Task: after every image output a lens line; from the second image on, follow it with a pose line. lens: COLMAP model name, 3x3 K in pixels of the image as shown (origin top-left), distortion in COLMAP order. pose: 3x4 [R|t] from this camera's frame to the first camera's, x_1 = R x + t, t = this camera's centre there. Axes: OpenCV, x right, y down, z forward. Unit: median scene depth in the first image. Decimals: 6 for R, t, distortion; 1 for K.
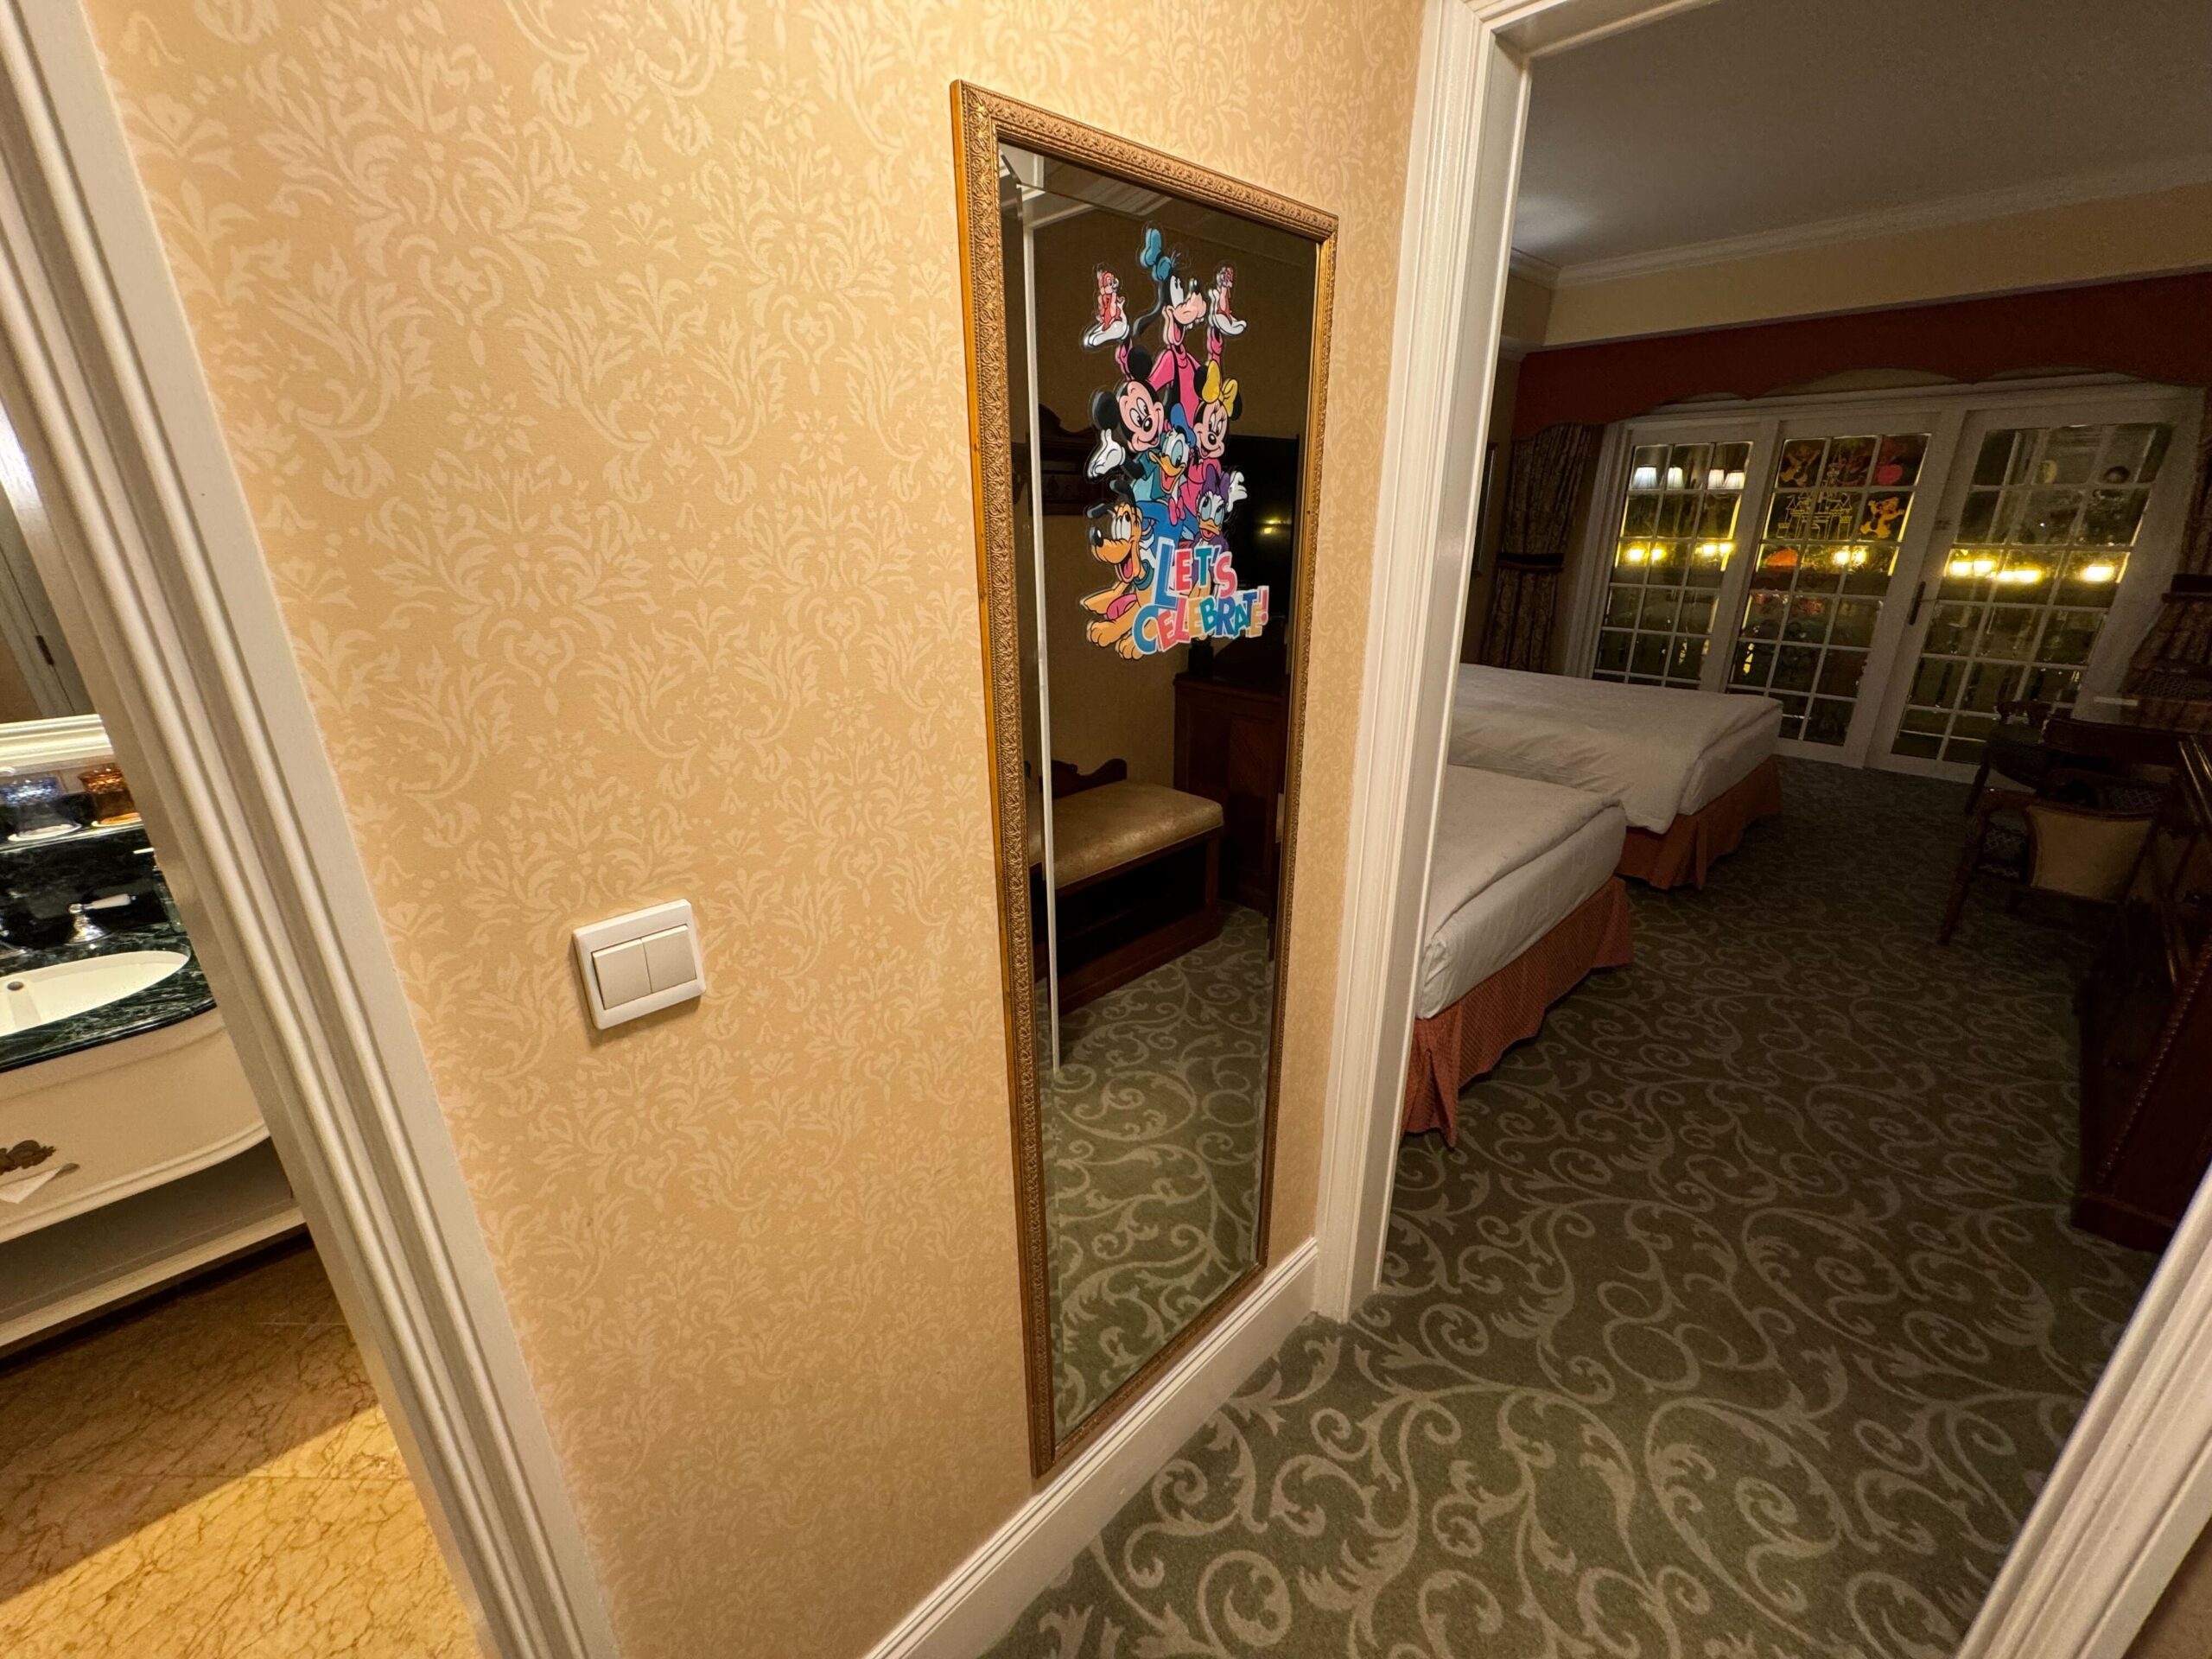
lens RADIAL K [[876.2, 0, 1163.1], [0, 876.2, 814.9], [0, 0, 1]] dist [-0.001704, 0.000200]
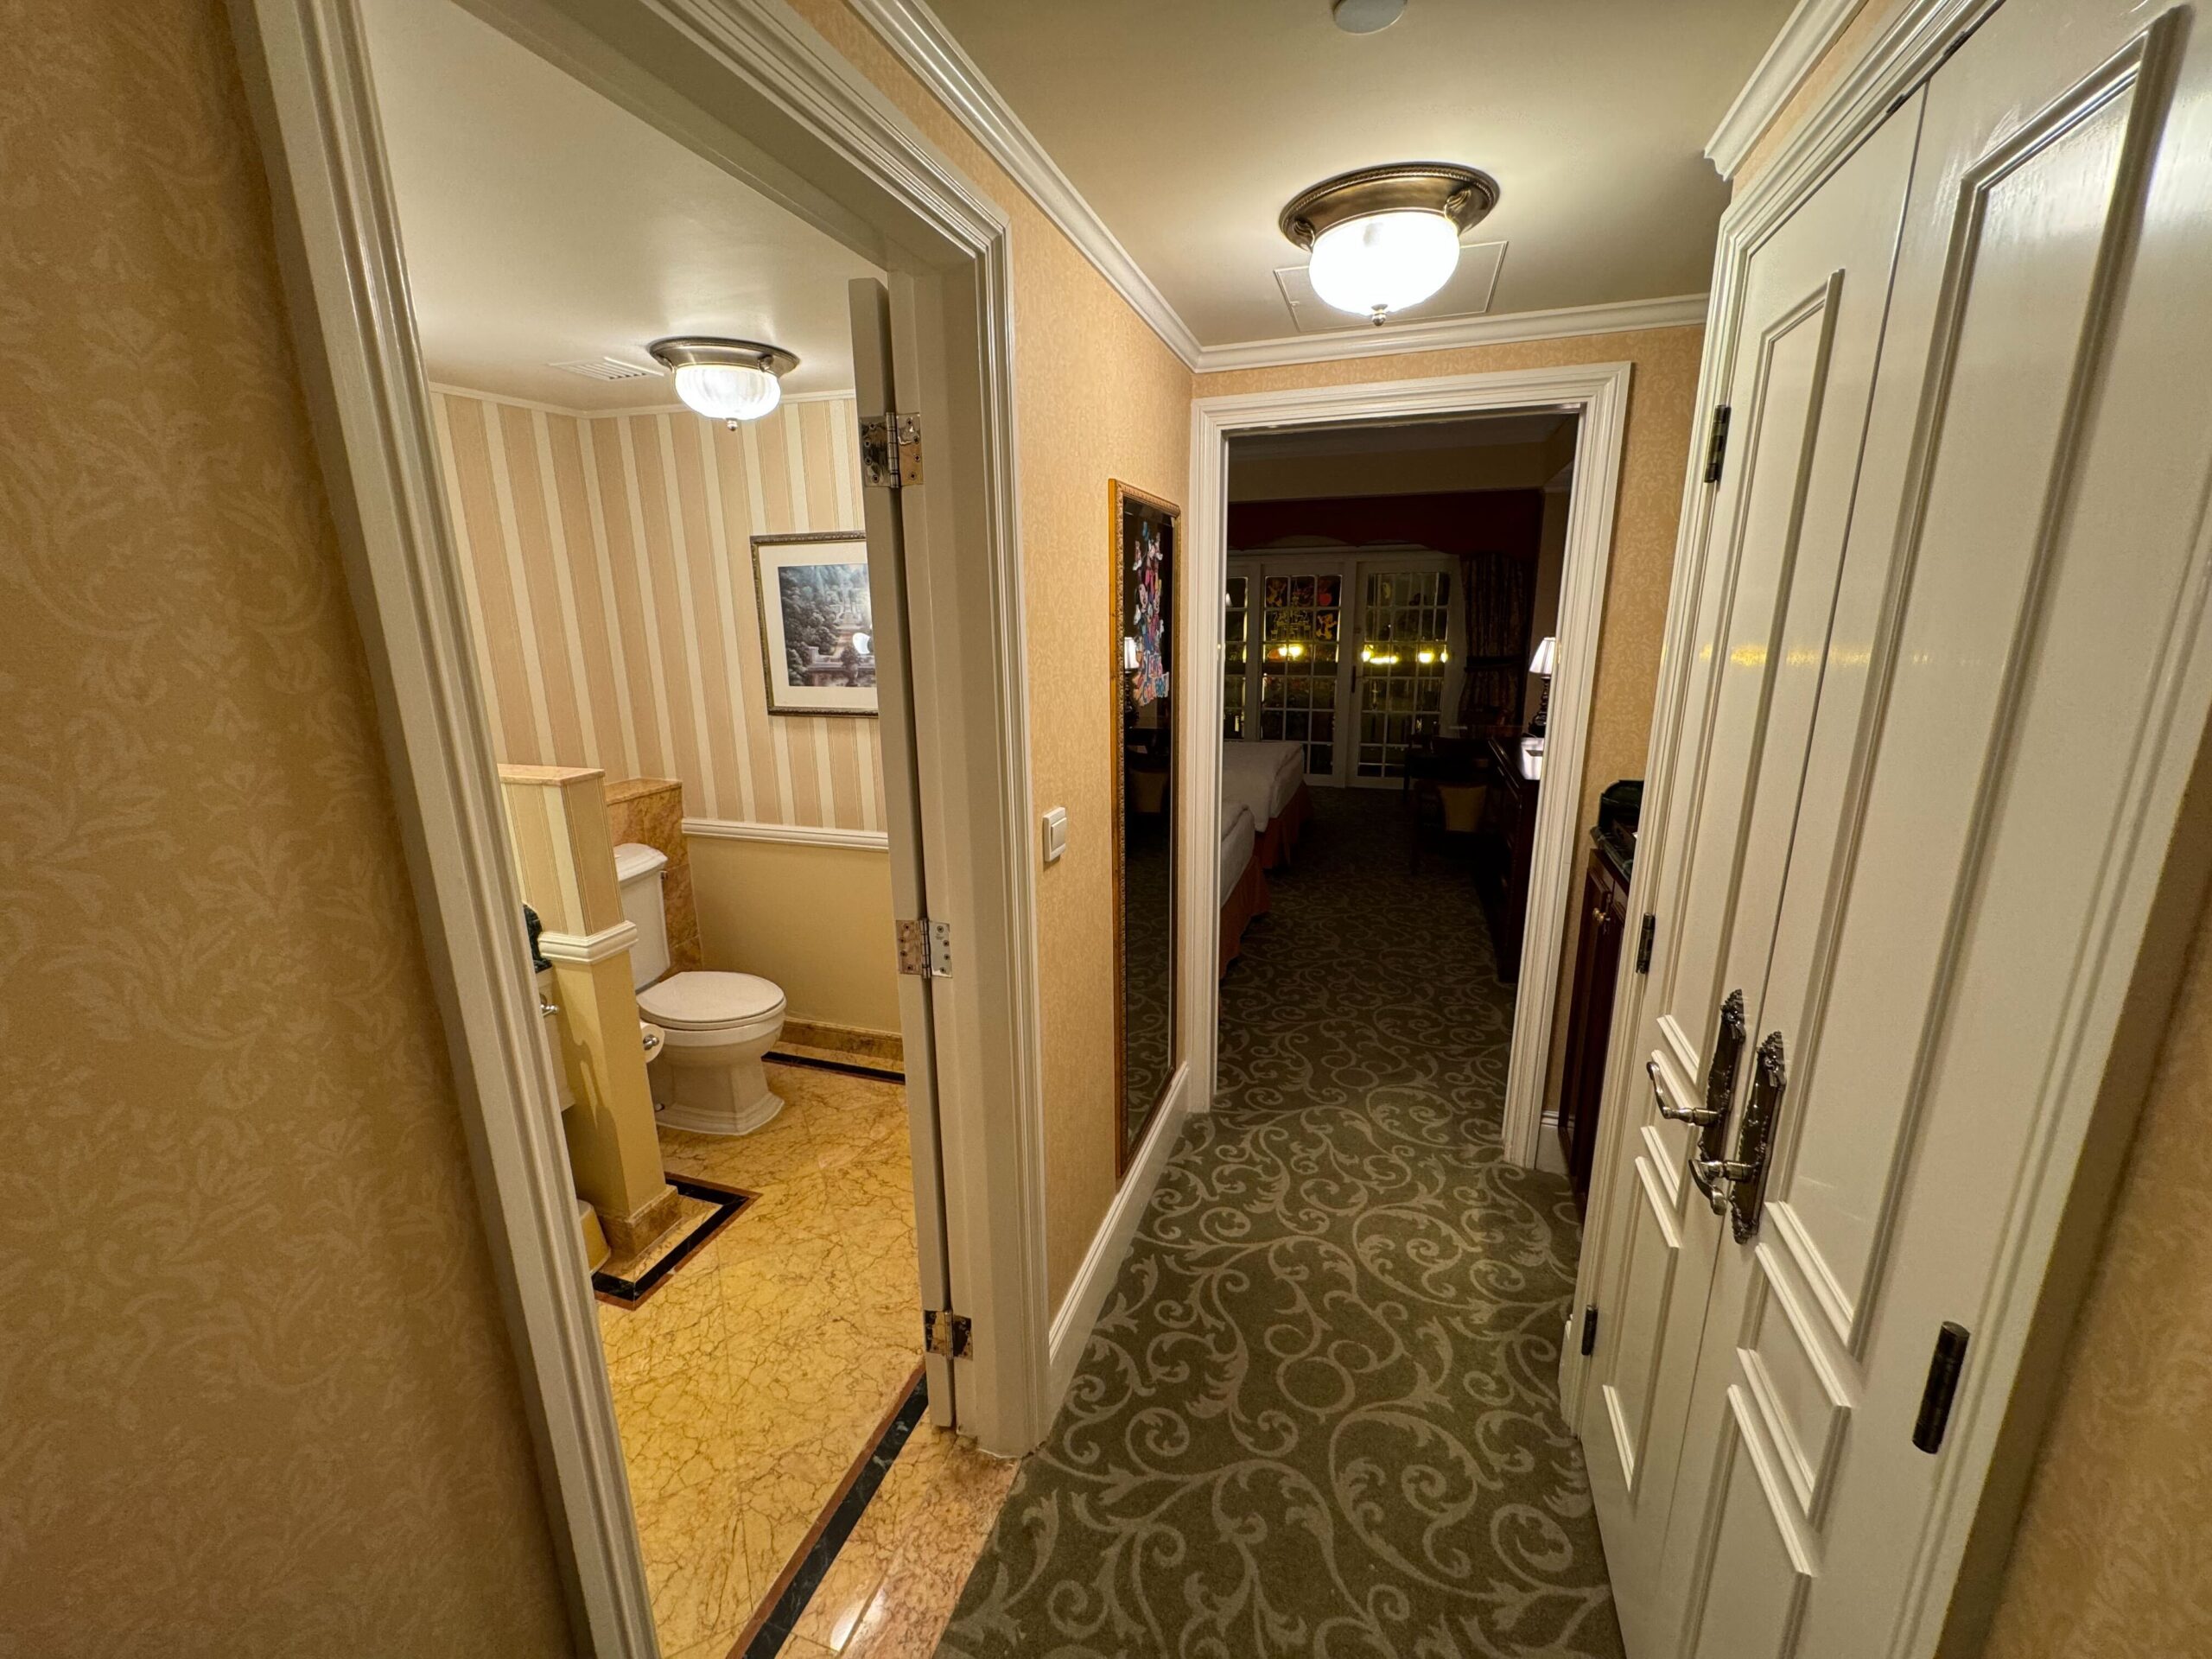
lens RADIAL K [[876.2, 0, 1163.1], [0, 876.2, 814.9], [0, 0, 1]] dist [-0.001704, 0.000200]
pose [[0.868640, -0.114655, 0.481995, -0.603945], [0.168856, 0.983120, -0.070448, 0.137239], [-0.465782, 0.142581, 0.873337, -0.482318]]
